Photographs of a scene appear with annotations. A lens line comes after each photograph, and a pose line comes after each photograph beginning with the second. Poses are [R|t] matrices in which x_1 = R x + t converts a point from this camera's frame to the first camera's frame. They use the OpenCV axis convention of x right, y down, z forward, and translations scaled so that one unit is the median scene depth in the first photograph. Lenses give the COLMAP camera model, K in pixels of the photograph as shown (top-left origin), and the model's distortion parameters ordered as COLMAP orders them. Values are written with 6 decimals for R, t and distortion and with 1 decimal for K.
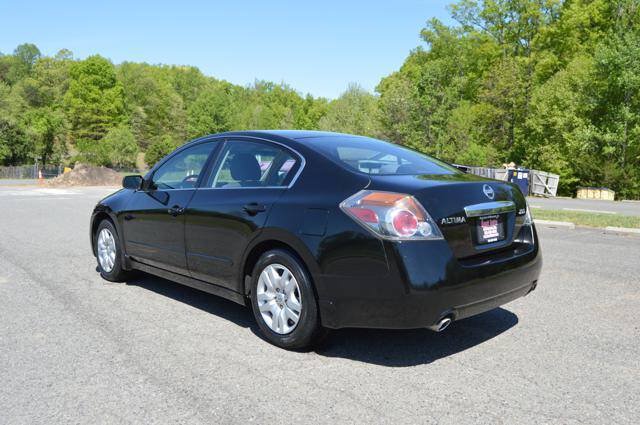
lens RADIAL K [[543.3, 0, 330.3], [0, 543.3, 211.4], [0, 0, 1]] dist [-0.082705, 0.016955]
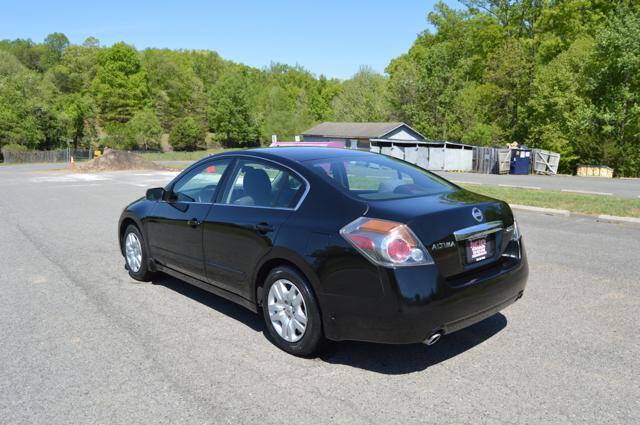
lens RADIAL K [[512.3, 0, 328.7], [0, 512.3, 211.9], [0, 0, 1]] dist [-0.095367, 0.032608]
pose [[0.999518, -0.008966, -0.029728, 0.000781], [0.010475, 0.998644, 0.051001, -0.003181], [0.029230, -0.051288, 0.998256, -0.001080]]
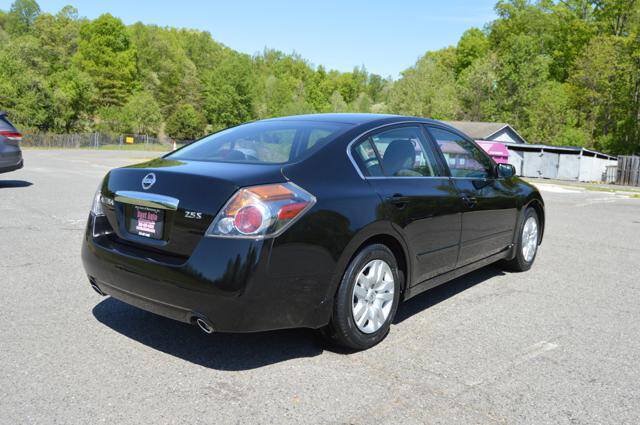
lens RADIAL K [[565.9, 0, 330.1], [0, 565.9, 211.6], [0, 0, 1]] dist [-0.079168, 0.019303]
pose [[0.998905, 0.030522, 0.035469, -0.102433], [-0.031854, 0.998784, 0.037620, -0.002314], [-0.034278, -0.038709, 0.998662, 0.026717]]
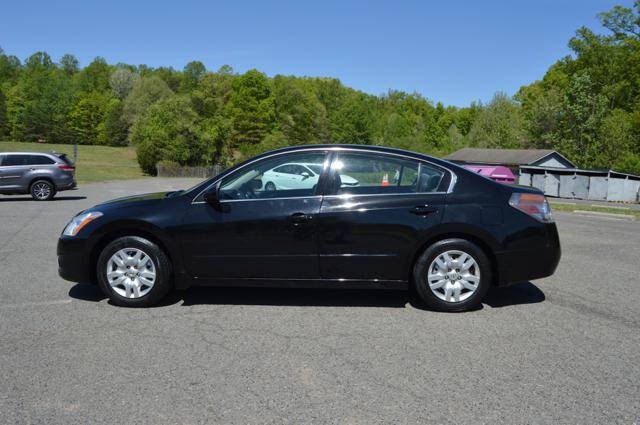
lens RADIAL K [[505.4, 0, 327.1], [0, 505.4, 211.1], [0, 0, 1]] dist [-0.098813, 0.040602]
pose [[0.971909, 0.033899, -0.232905, -0.036465], [-0.034346, 0.999408, 0.002136, -0.000342], [0.232839, 0.005923, 0.972497, -0.000119]]
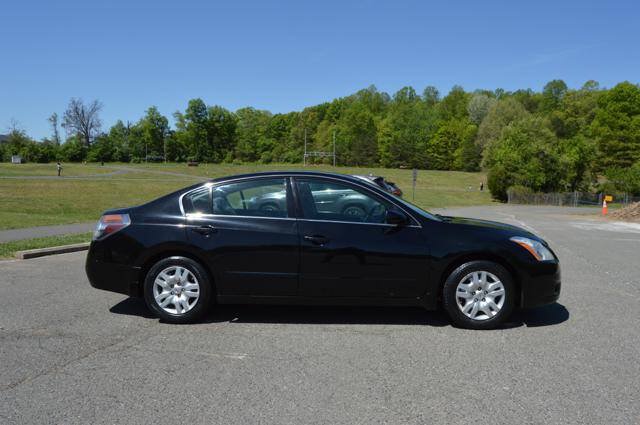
lens RADIAL K [[506.1, 0, 323.1], [0, 506.1, 205.0], [0, 0, 1]] dist [-0.108932, 0.045012]
pose [[0.596345, 0.036952, -0.801877, -0.053444], [-0.085404, 0.996191, -0.017607, -0.004283], [0.798172, 0.078984, 0.597230, 0.042739]]
